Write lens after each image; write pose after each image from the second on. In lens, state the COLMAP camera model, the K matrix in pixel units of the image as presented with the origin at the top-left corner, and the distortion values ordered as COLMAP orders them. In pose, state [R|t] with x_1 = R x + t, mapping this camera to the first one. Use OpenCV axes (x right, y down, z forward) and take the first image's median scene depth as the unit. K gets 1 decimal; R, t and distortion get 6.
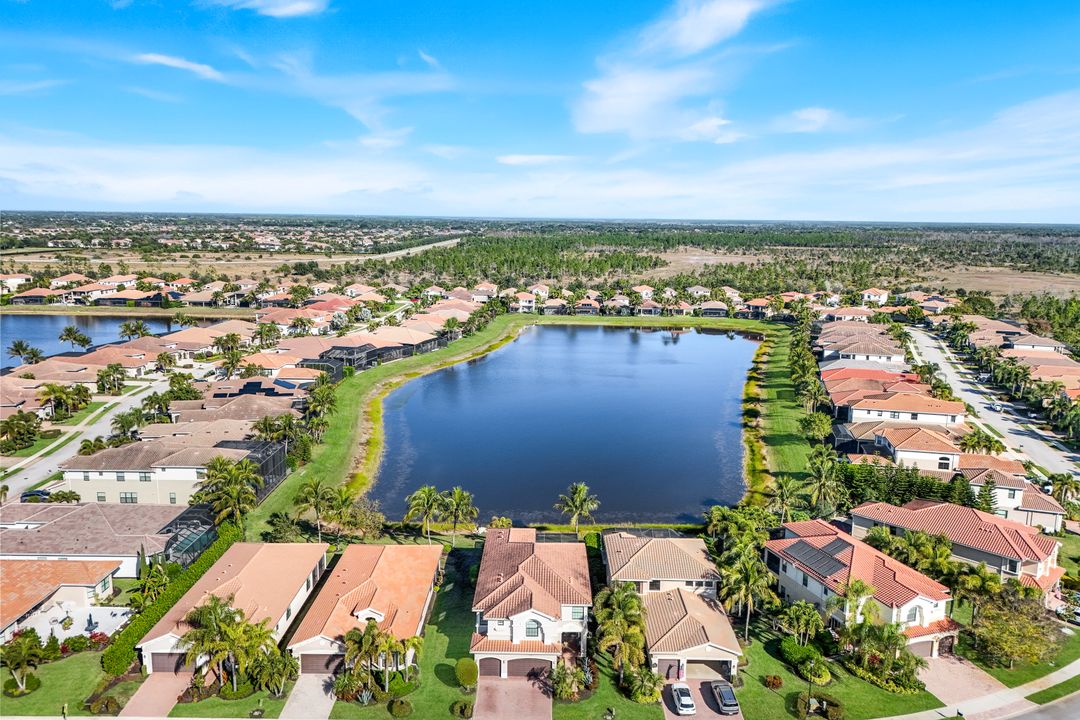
lens RADIAL K [[797.8, 0, 540.0], [0, 797.8, 360.0], [0, 0, 1]] dist [0.078781, -0.079170]
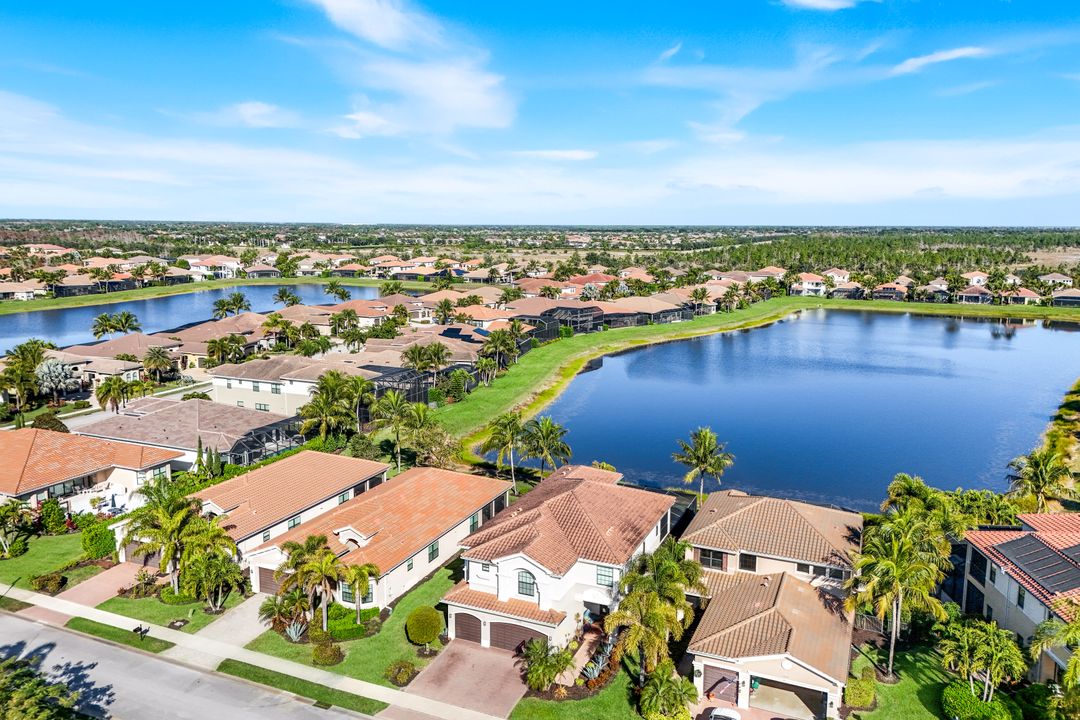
lens RADIAL K [[797.8, 0, 540.0], [0, 797.8, 360.0], [0, 0, 1]] dist [0.078781, -0.079170]
pose [[0.918058, 0.054243, -0.392718, 0.175609], [-0.061300, 0.998105, -0.005440, 0.096166], [0.391679, 0.029068, 0.919643, 0.241257]]
